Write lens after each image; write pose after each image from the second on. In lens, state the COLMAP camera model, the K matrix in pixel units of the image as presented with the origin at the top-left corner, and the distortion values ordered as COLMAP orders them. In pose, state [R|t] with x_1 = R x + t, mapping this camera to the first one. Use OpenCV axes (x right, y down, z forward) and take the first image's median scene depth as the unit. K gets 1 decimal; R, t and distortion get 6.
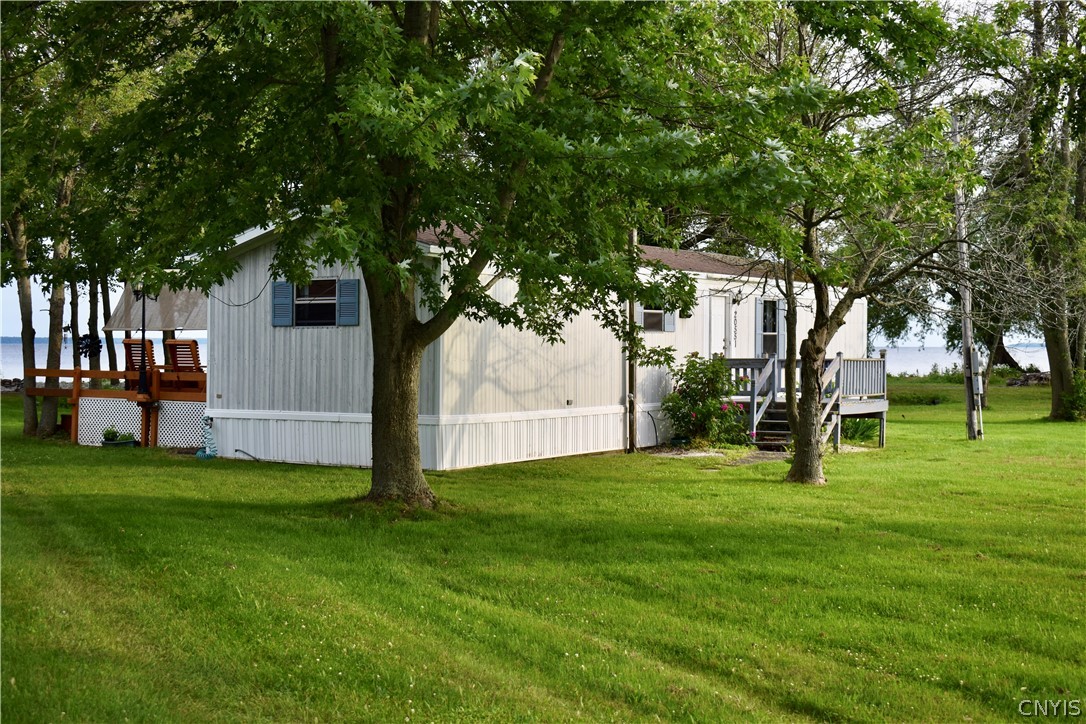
lens RADIAL K [[1543.6, 0, 543.0], [0, 1543.6, 362.0], [0, 0, 1]] dist [-0.012249, -0.029551]
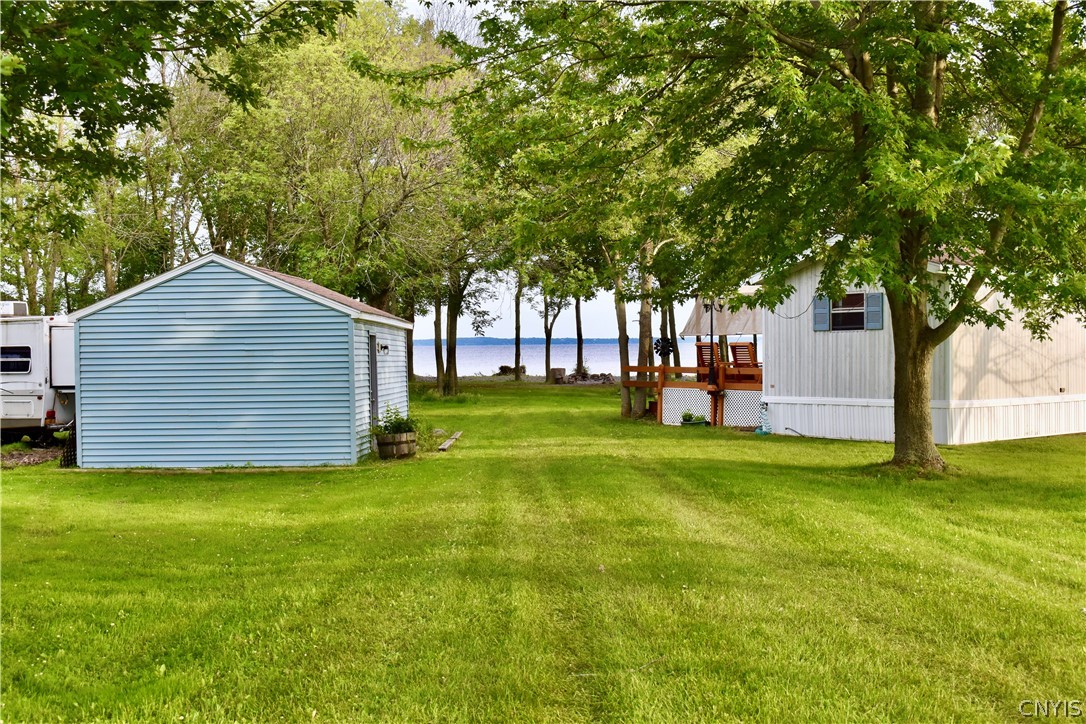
lens RADIAL K [[1450.7, 0, 542.8], [0, 1450.7, 348.2], [0, 0, 1]] dist [-0.031049, -0.039451]
pose [[0.939833, -0.013160, -0.341381, 0.027600], [0.011326, 0.999909, -0.007364, -0.003253], [0.341447, 0.003055, 0.939896, -0.244401]]
